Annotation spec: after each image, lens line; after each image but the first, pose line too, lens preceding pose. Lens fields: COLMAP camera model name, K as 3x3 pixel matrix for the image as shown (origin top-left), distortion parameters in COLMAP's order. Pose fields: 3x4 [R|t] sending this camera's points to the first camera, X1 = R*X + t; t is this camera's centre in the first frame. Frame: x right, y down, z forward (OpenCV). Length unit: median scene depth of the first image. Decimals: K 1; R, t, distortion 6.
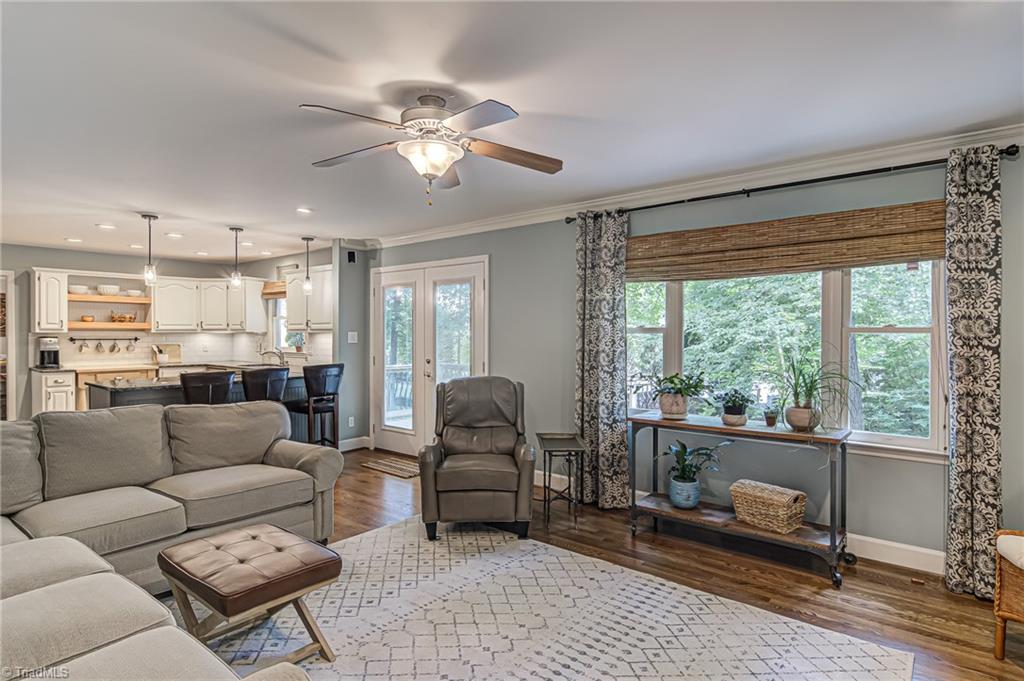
lens RADIAL K [[551.9, 0, 518.6], [0, 551.9, 339.9], [0, 0, 1]] dist [-0.002999, -0.000834]
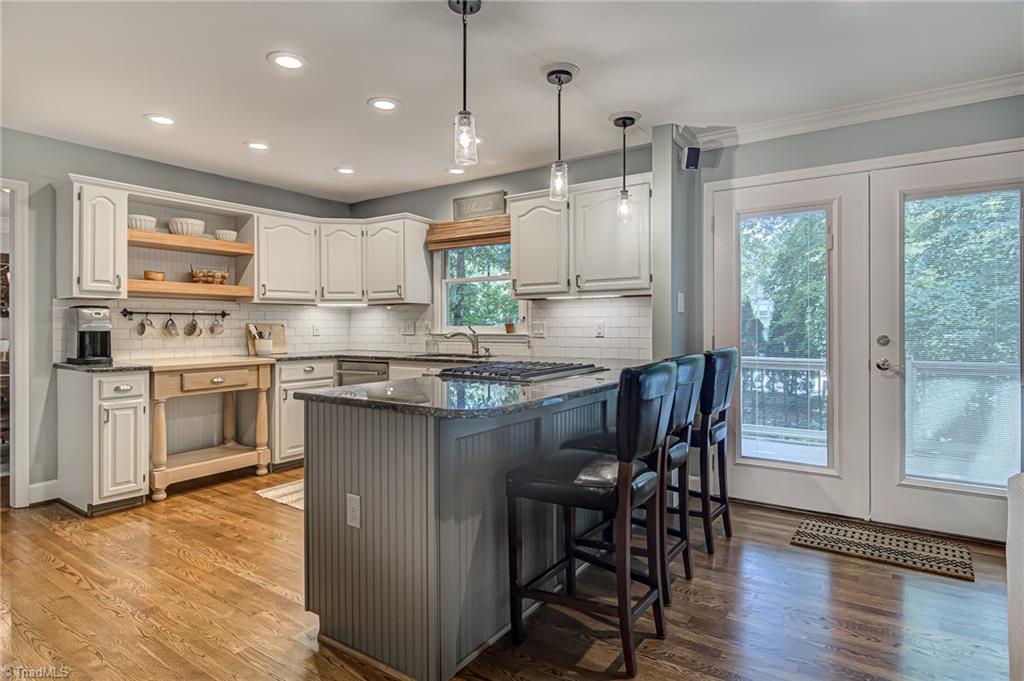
lens RADIAL K [[557.3, 0, 511.4], [0, 557.3, 326.3], [0, 0, 1]] dist [0.000358, -0.000235]
pose [[0.996209, -0.005504, 0.086815, -0.485992], [0.006709, 0.999885, -0.013593, 0.024609], [-0.086731, 0.014124, 0.996132, 0.412829]]
